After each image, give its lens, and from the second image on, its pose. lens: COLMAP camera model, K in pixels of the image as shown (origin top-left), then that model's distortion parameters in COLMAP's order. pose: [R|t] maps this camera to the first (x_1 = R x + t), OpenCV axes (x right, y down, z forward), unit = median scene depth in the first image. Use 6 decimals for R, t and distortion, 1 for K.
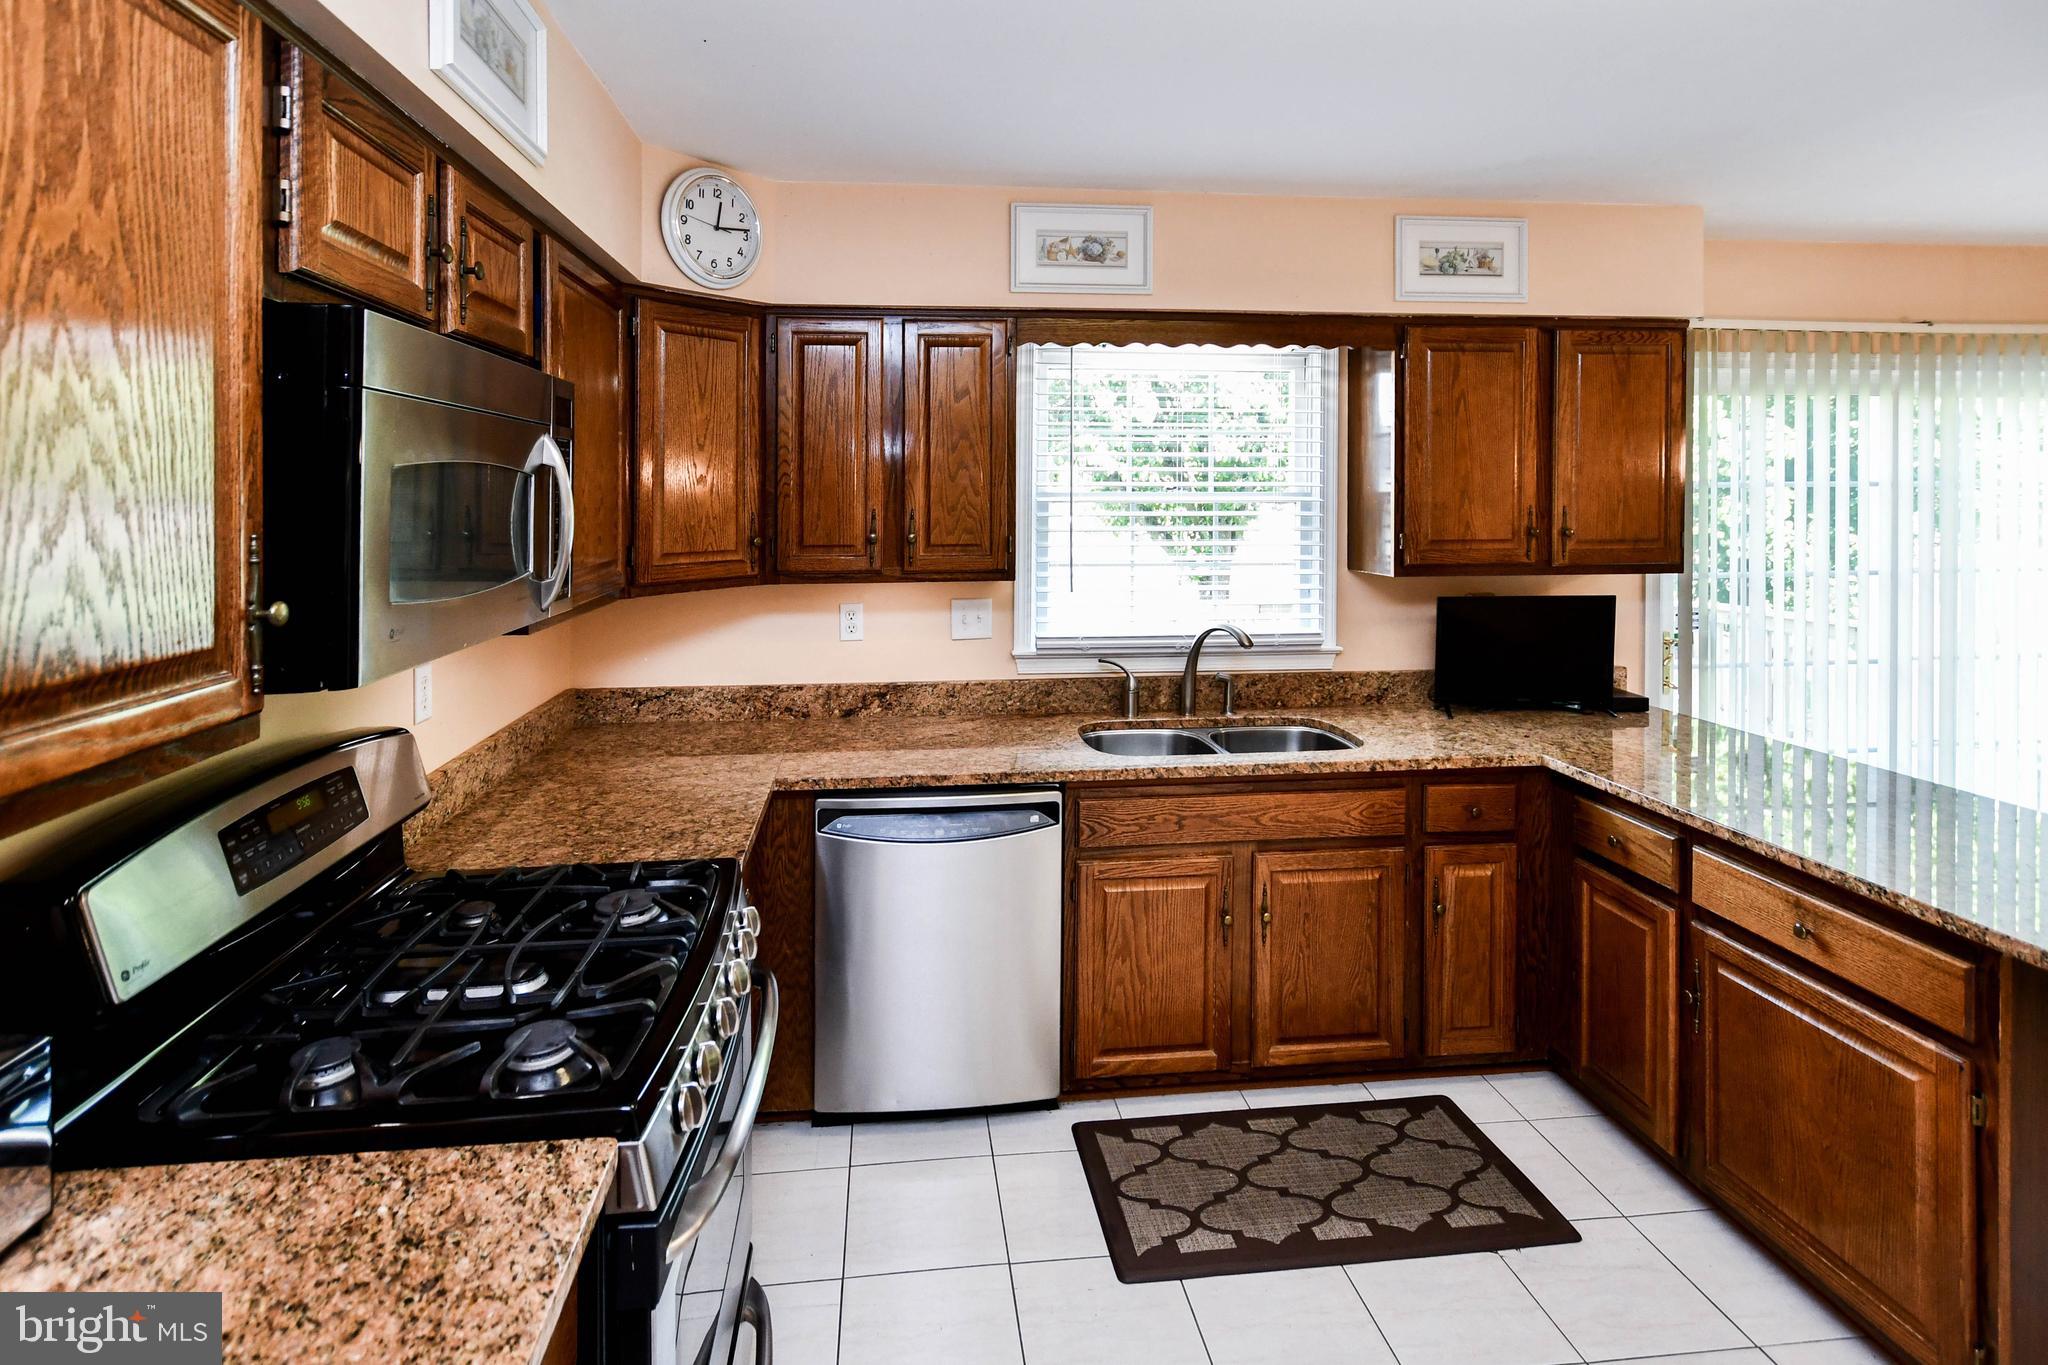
lens RADIAL K [[996.8, 0, 995.6], [0, 996.8, 504.2], [0, 0, 1]] dist [0.002885, -0.000281]
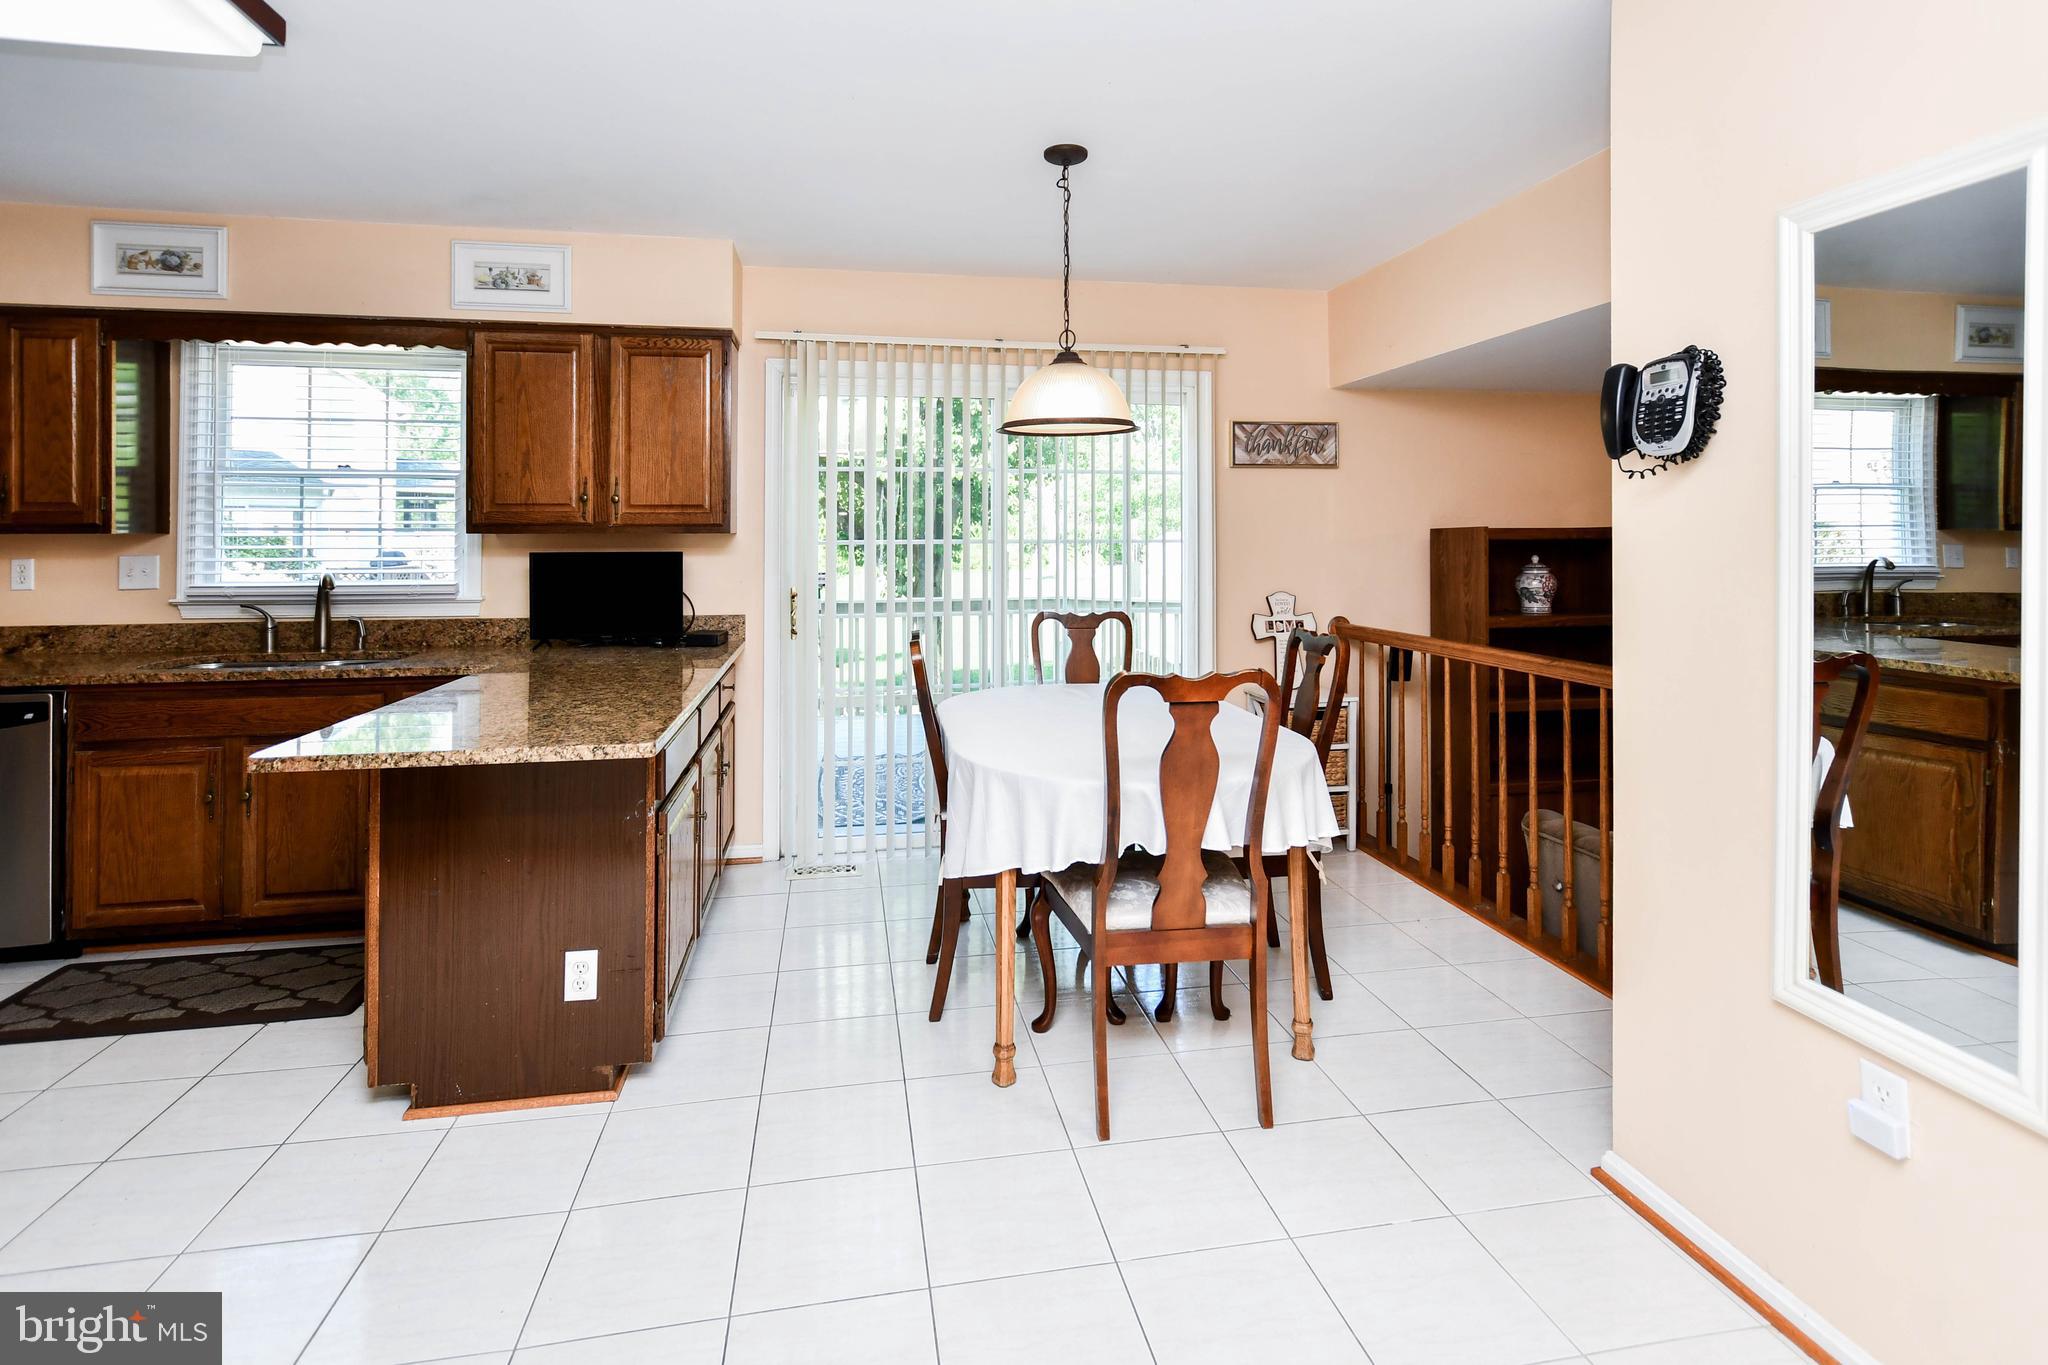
lens RADIAL K [[996.8, 0, 1012.7], [0, 996.8, 528.5], [0, 0, 1]] dist [0.002885, -0.000281]
pose [[0.997319, 0.002326, 0.073134, 0.980867], [-0.001290, 0.999898, -0.014219, 0.083440], [-0.073160, 0.014087, 0.997221, -0.275585]]
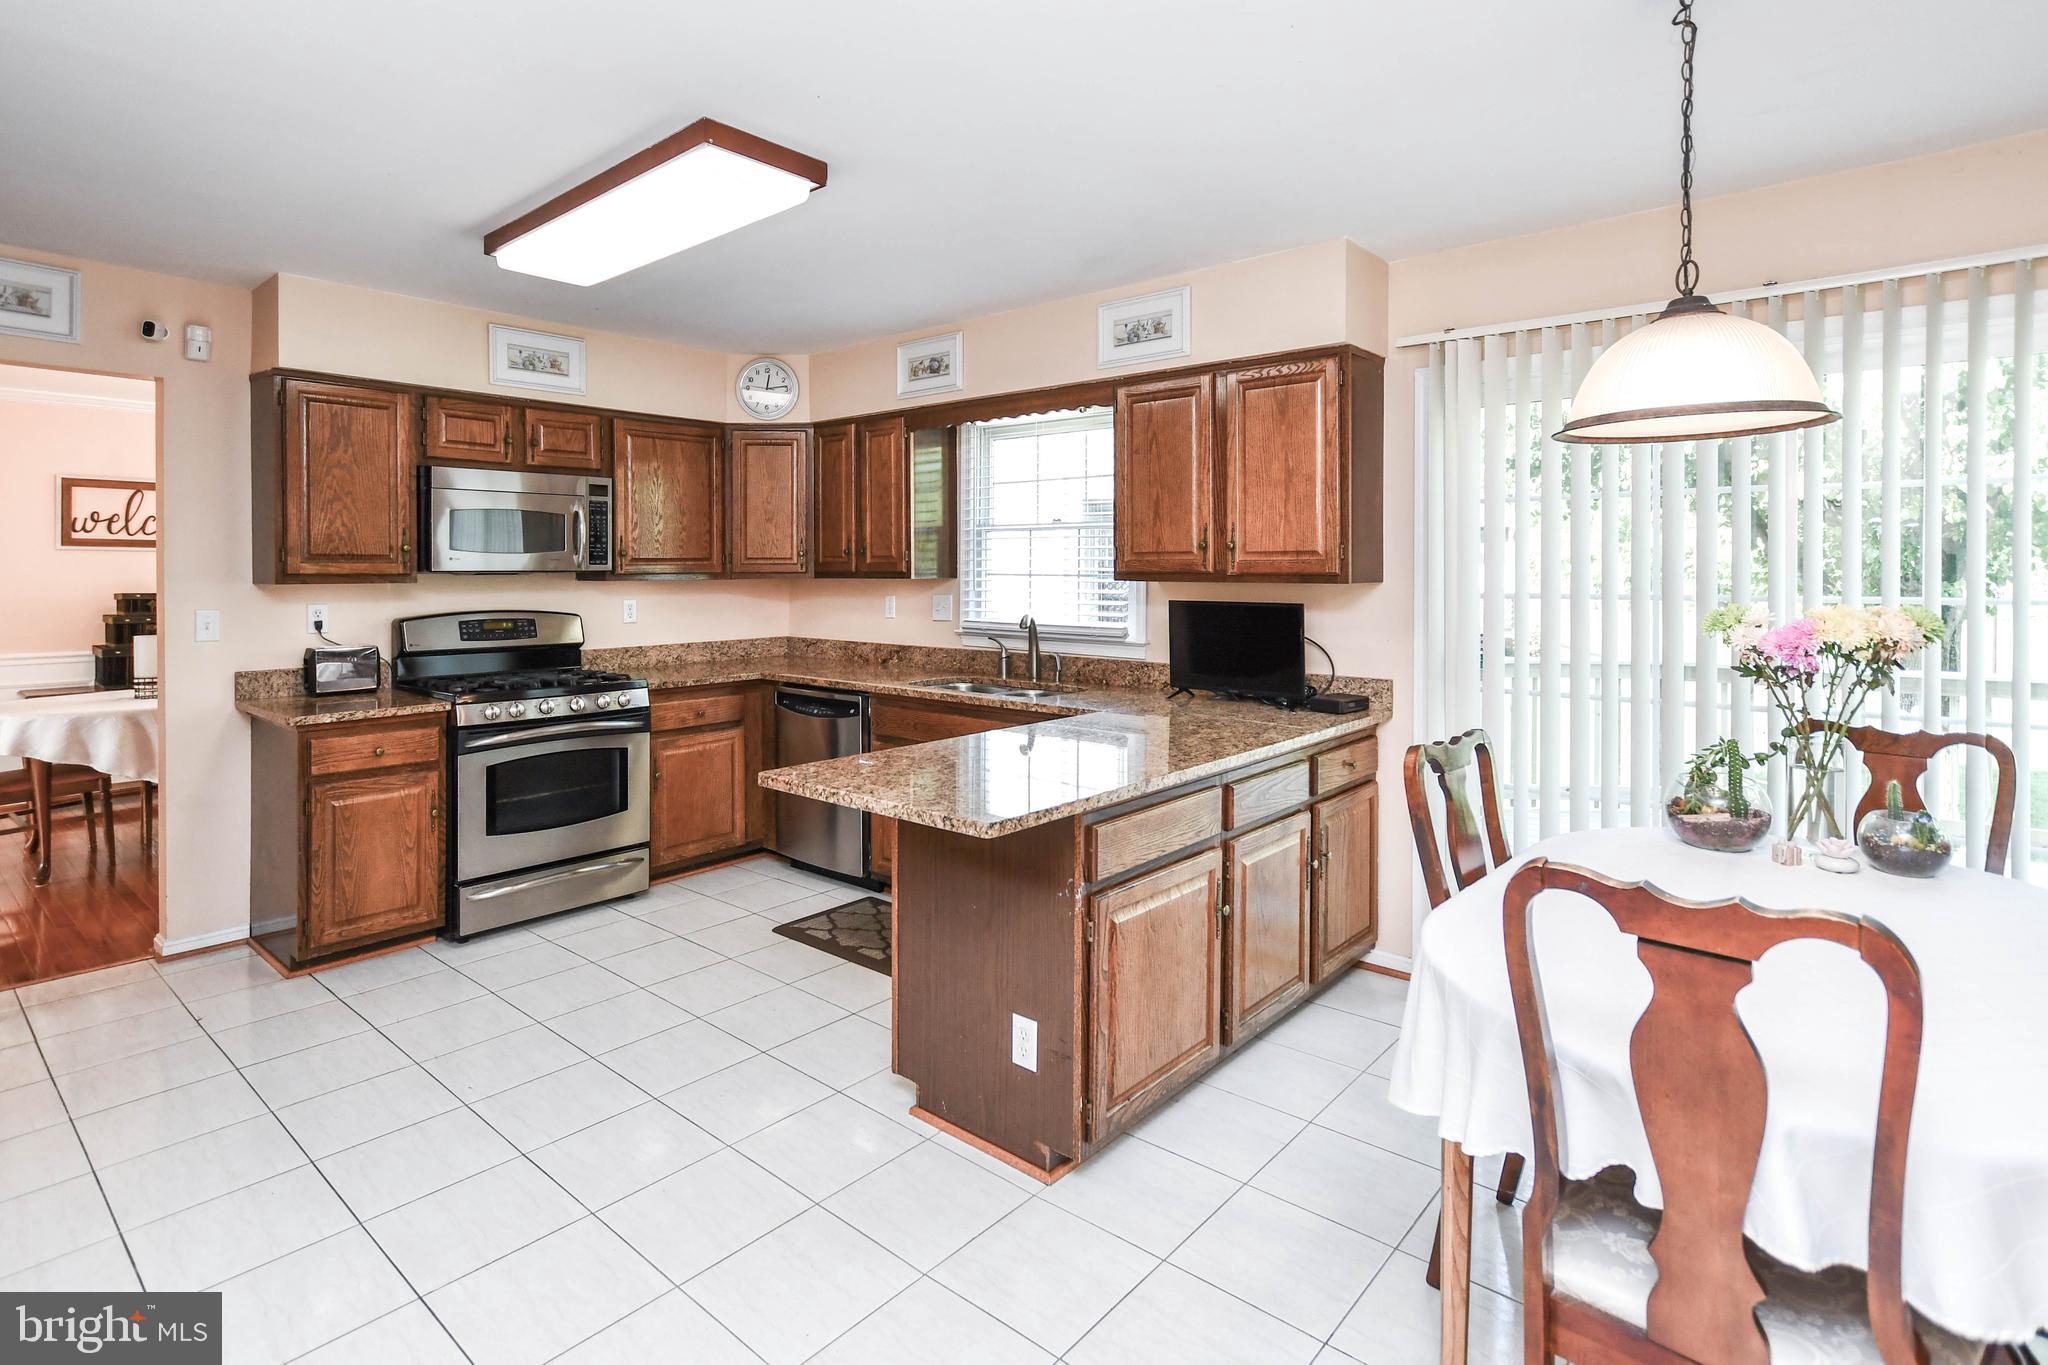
lens RADIAL K [[1019.1, 0, 1017.0], [0, 1019.1, 570.4], [0, 0, 1]] dist [-0.007413, -0.000151]
pose [[0.686348, 0.006068, -0.727248, 1.273407], [-0.009398, 0.999956, -0.000527, 0.060946], [0.727213, 0.007196, 0.686375, 0.002681]]
